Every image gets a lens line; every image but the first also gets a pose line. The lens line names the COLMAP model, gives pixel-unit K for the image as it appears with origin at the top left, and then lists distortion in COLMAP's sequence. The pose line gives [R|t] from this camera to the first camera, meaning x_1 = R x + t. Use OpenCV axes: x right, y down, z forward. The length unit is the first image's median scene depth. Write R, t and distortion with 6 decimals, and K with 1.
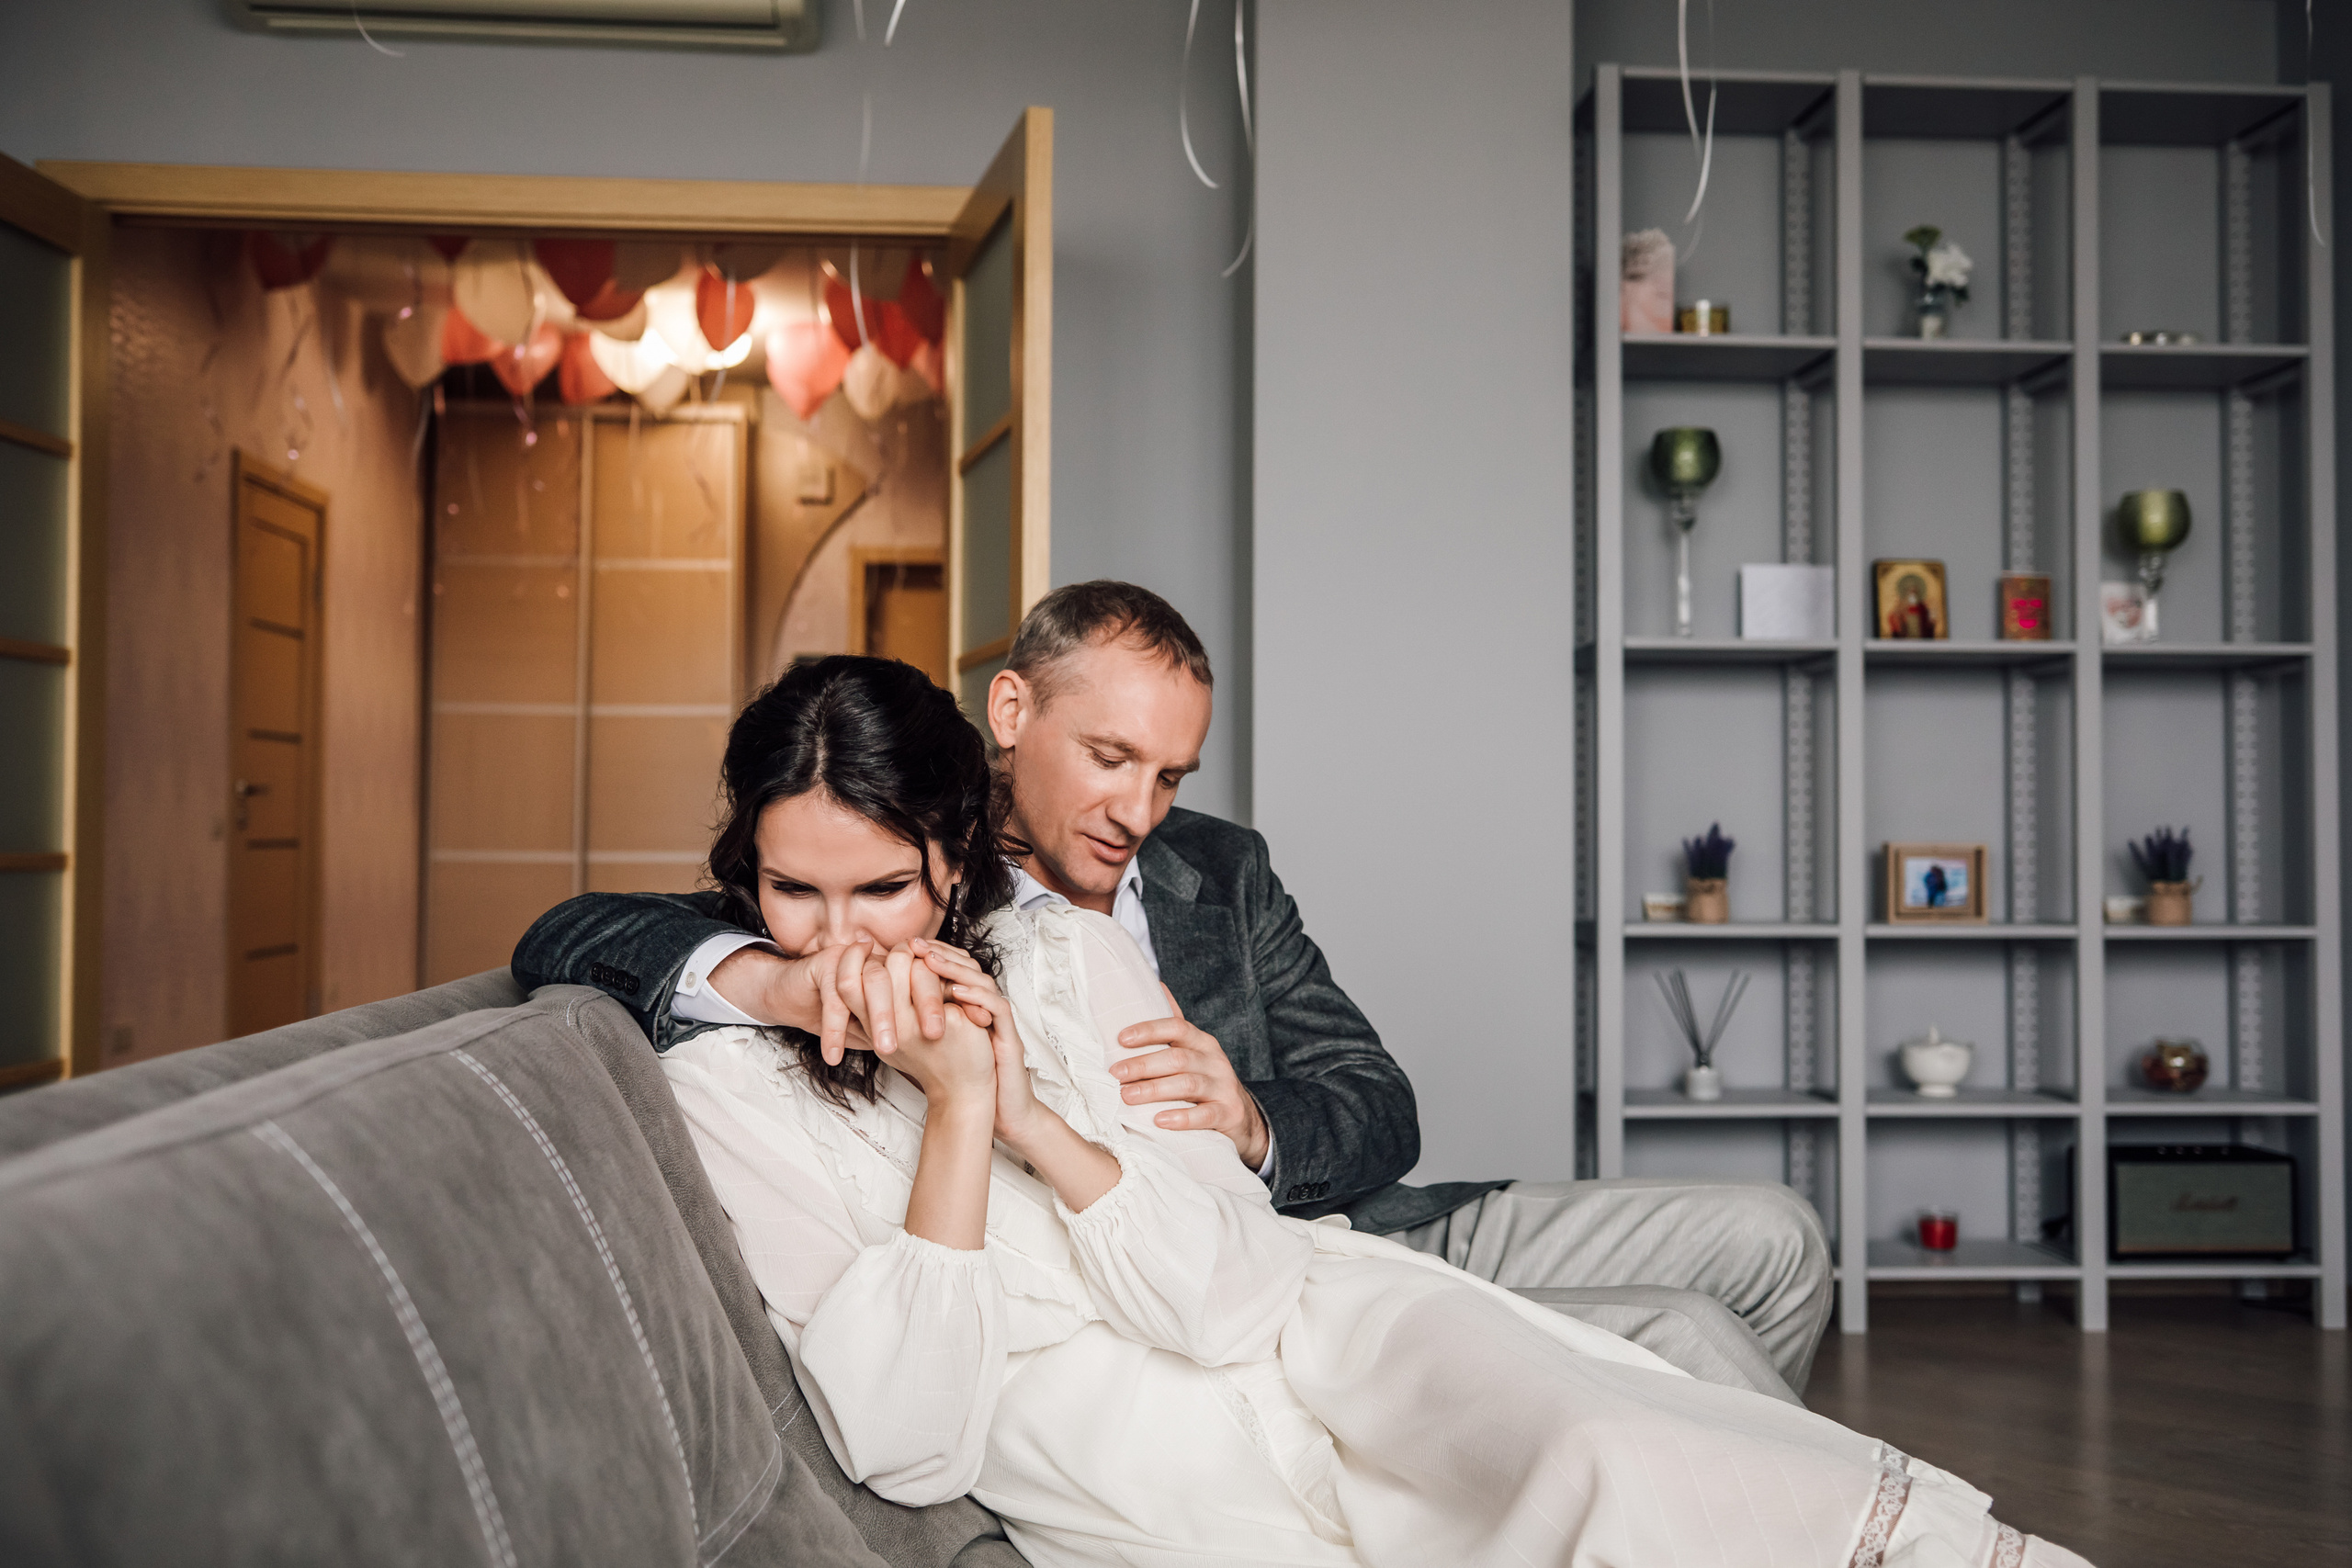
lens RADIAL K [[2278.1, 0, 1176.0], [0, 2278.1, 784.0], [0, 0, 1]] dist [-0.001786, 0.033052]
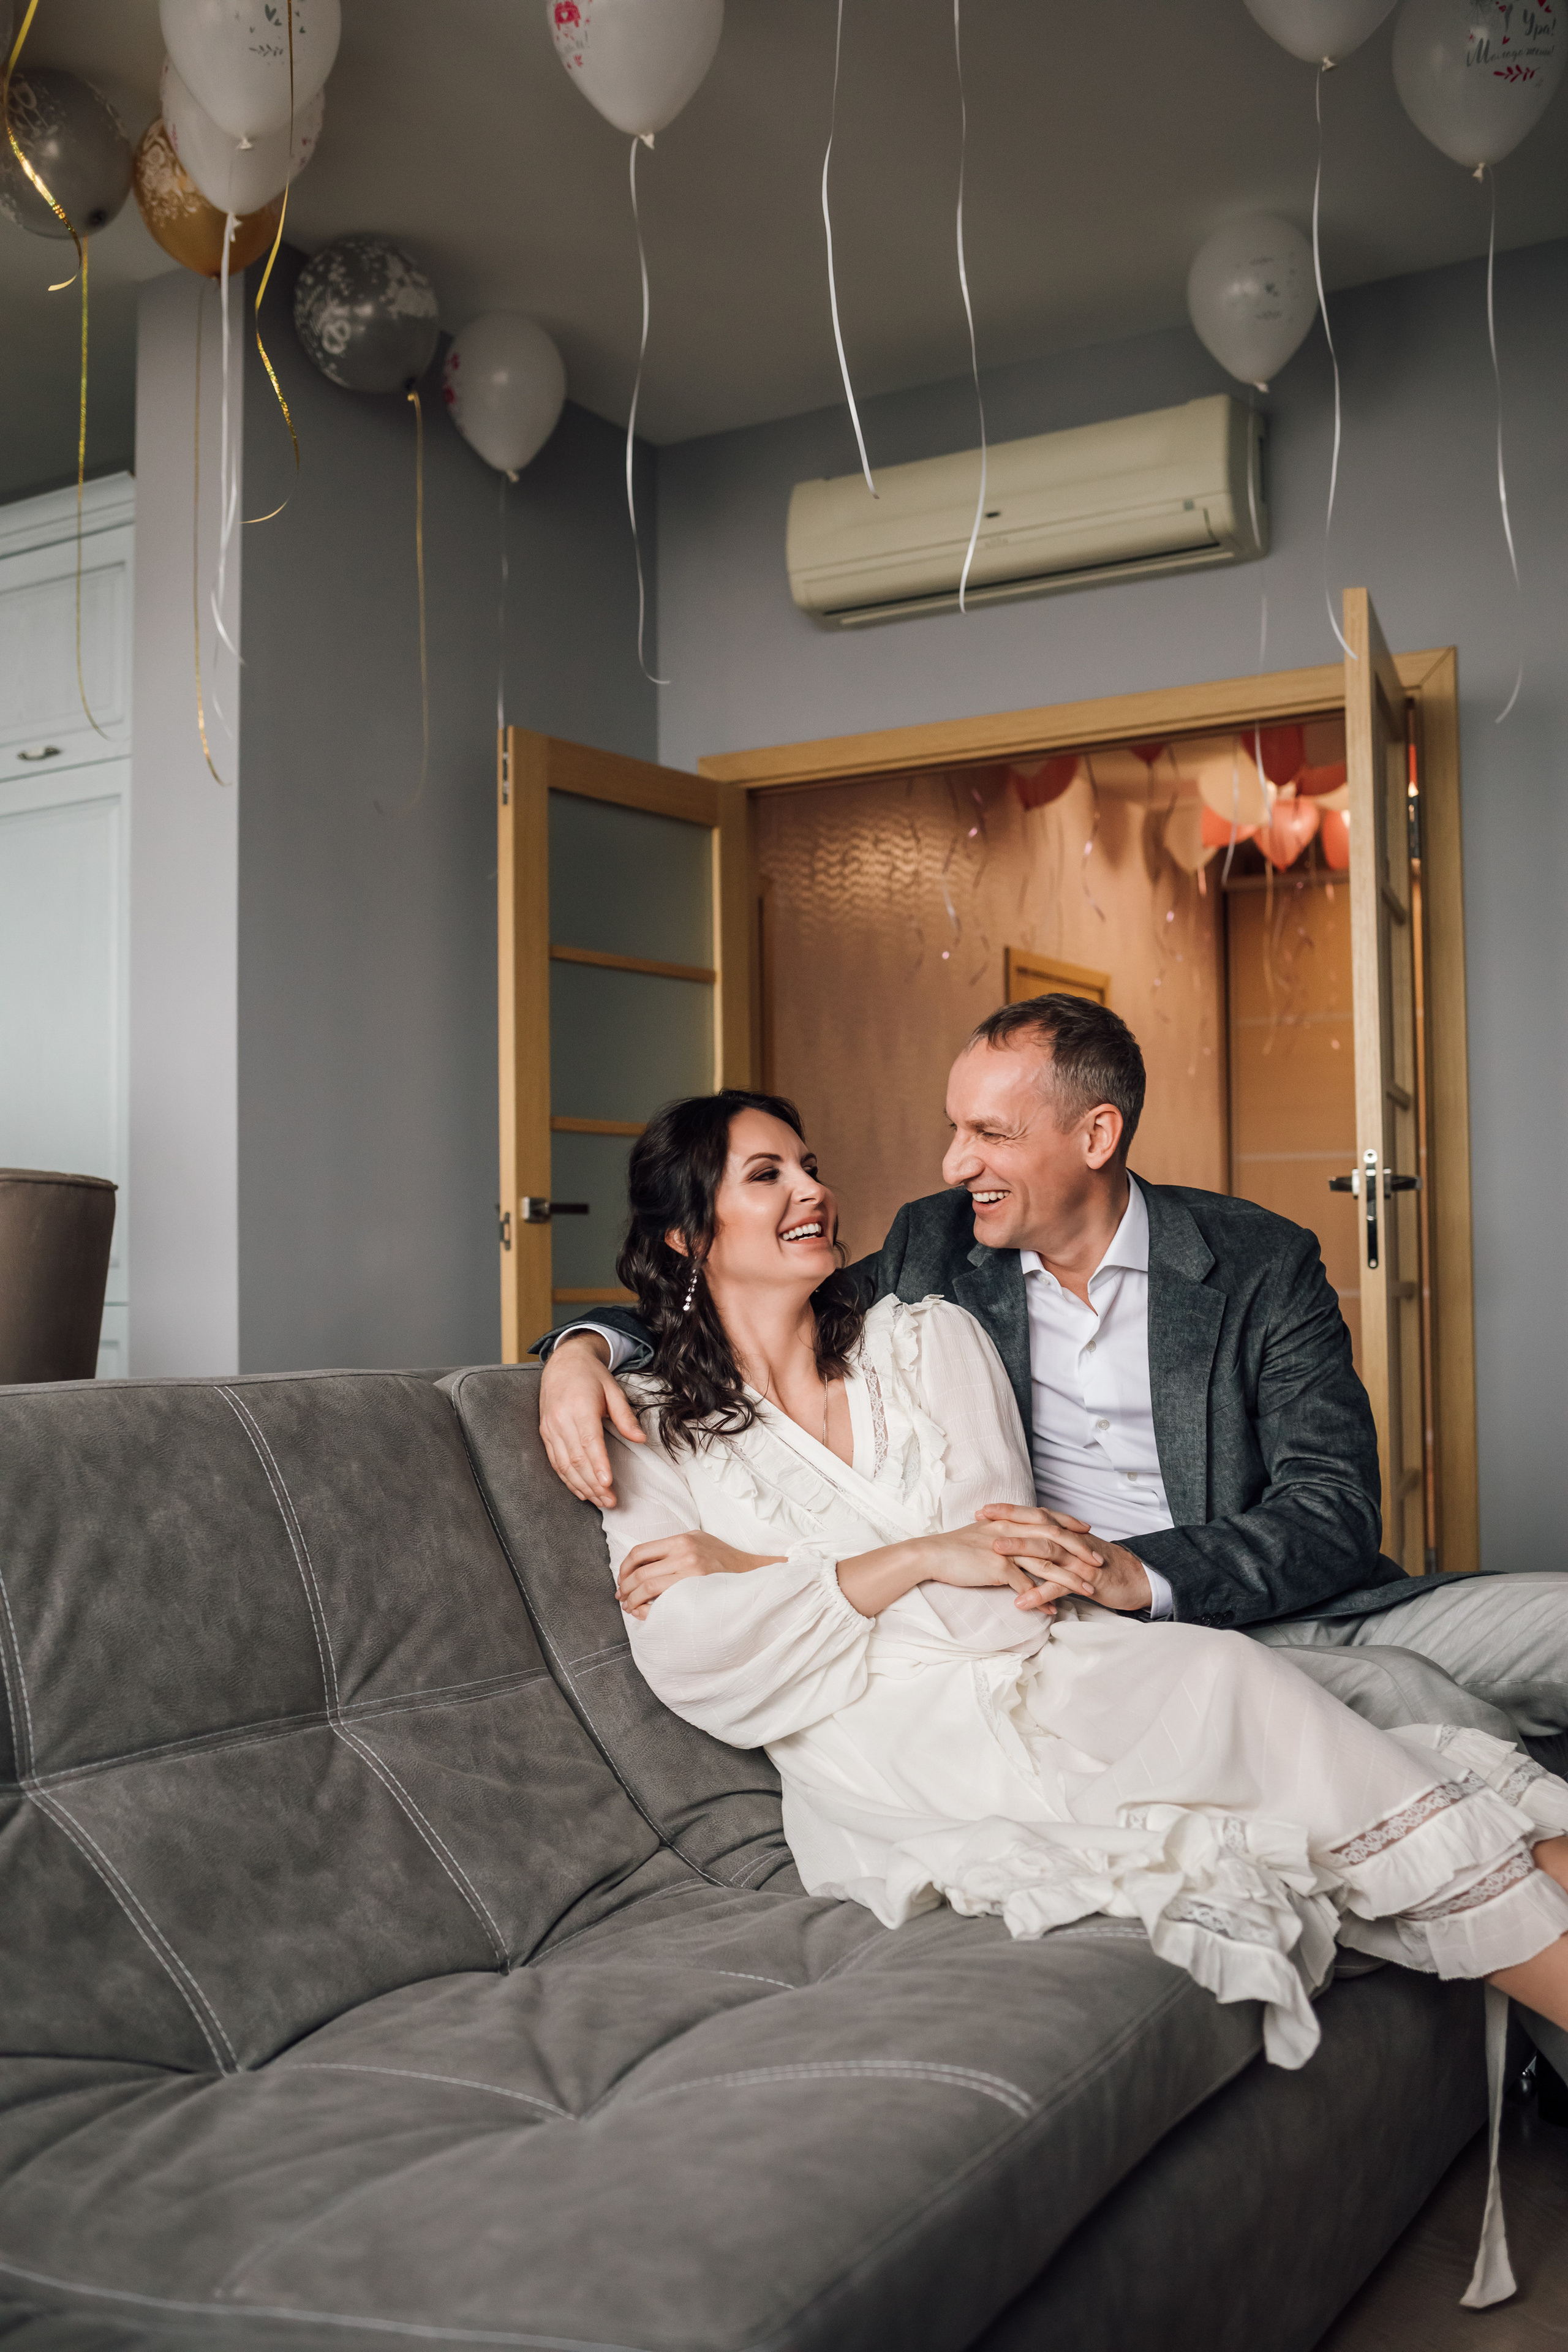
lens RADIAL K [[2249.5, 0, 784.0], [0, 2249.5, 1176.0], [0, 0, 1]] dist [-0.089610, 0.073301]
pose [[0.818165, -0.041986, -0.573449, 0.259835], [0.029111, 0.999076, -0.031616, 0.007161], [0.574246, 0.009173, 0.818631, -0.018919]]
